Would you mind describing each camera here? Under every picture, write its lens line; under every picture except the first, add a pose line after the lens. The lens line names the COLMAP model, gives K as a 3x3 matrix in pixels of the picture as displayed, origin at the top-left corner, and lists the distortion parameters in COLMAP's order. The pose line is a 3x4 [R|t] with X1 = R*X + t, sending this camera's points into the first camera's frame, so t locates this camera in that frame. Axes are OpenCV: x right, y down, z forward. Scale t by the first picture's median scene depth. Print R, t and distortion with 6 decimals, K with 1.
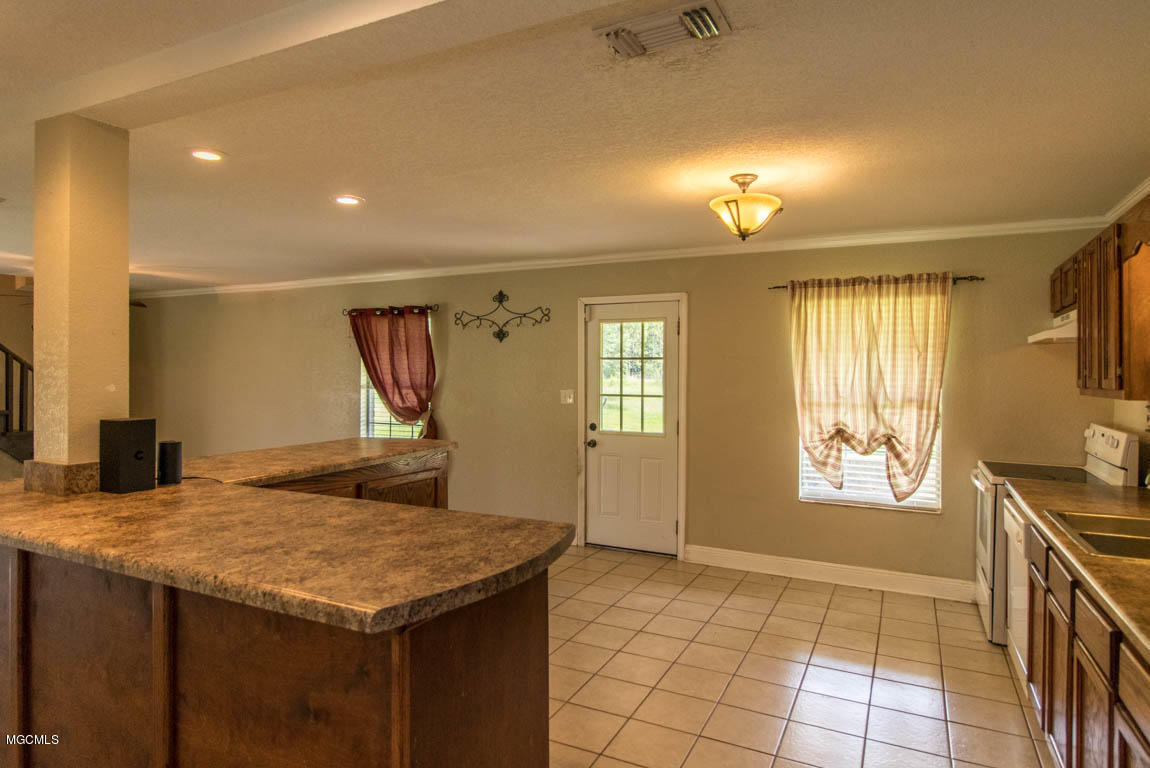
lens RADIAL K [[665.6, 0, 570.4], [0, 665.6, 373.1], [0, 0, 1]] dist [-0.001239, 0.000389]
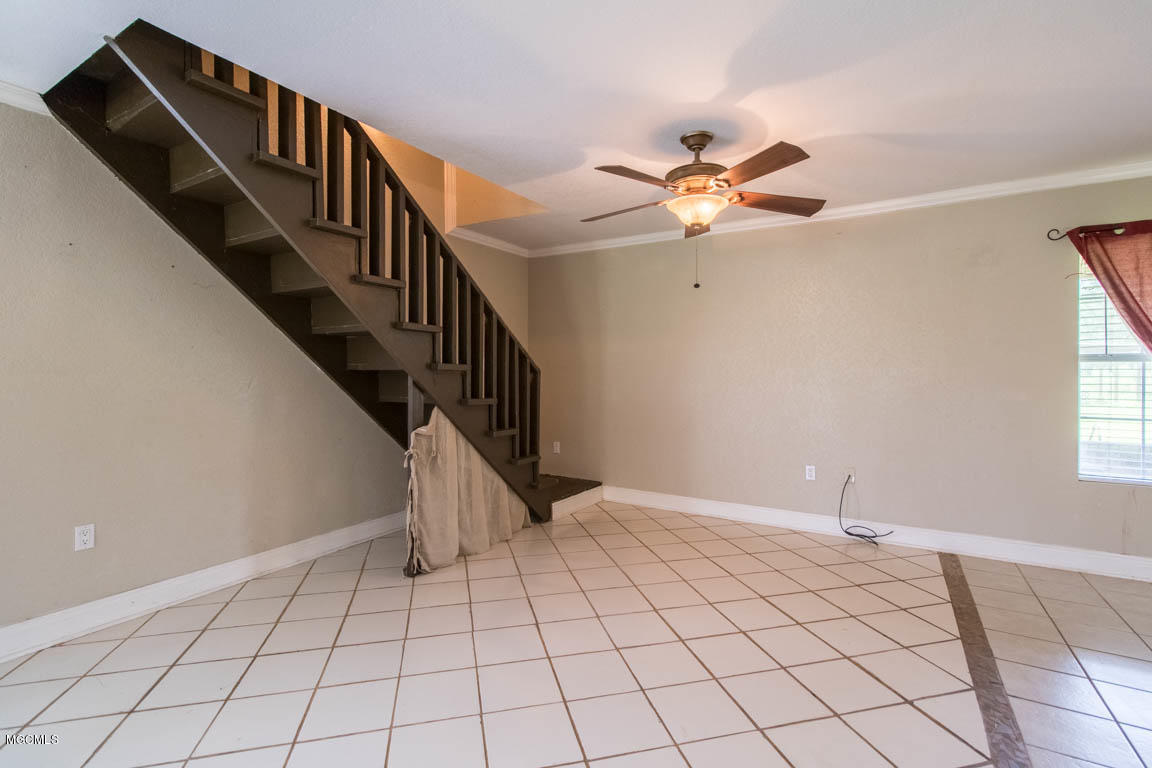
lens RADIAL K [[529.7, 0, 571.1], [0, 529.7, 375.5], [0, 0, 1]] dist [0.004089, 0.001310]
pose [[0.997301, -0.004725, -0.073271, -1.073930], [0.005421, 0.999942, 0.009299, 0.042734], [0.073223, -0.009671, 0.997269, 0.704177]]
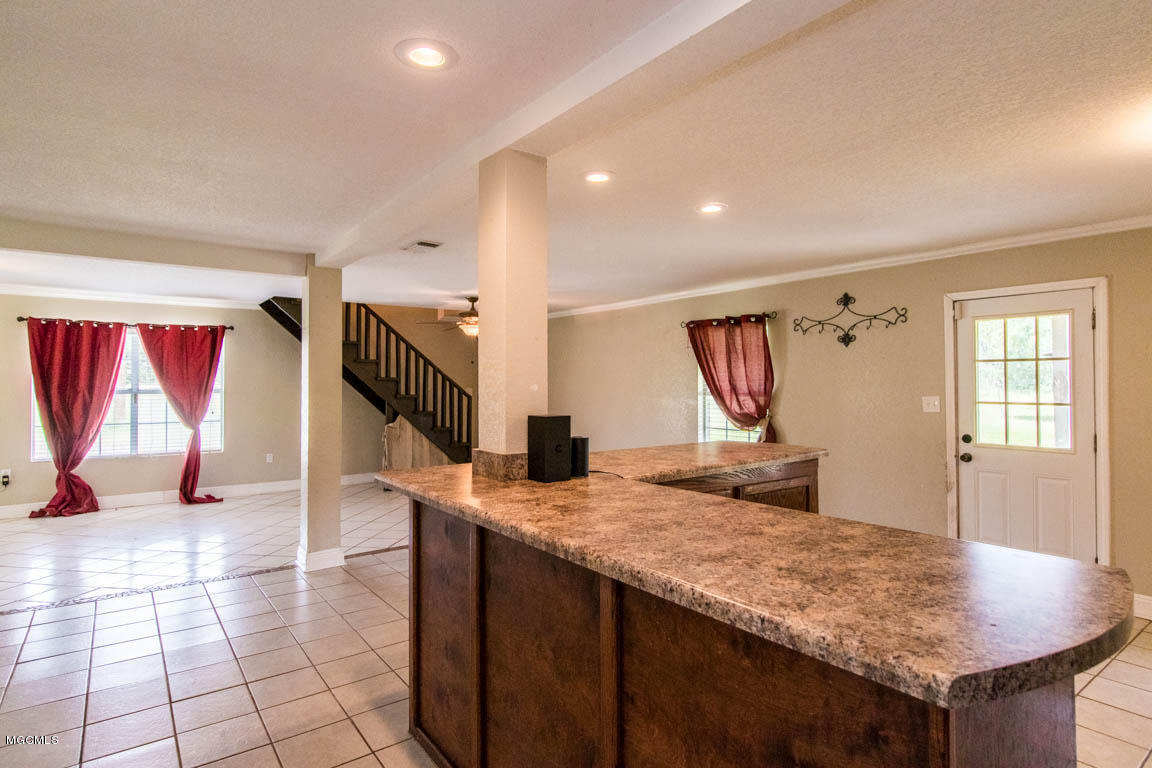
lens RADIAL K [[608.2, 0, 573.0], [0, 608.2, 374.1], [0, 0, 1]] dist [0.000157, -0.000472]
pose [[0.895699, -0.012700, -0.444480, -0.088620], [0.004716, 0.999807, -0.019062, 0.009990], [0.444637, 0.014978, 0.895586, 0.055283]]
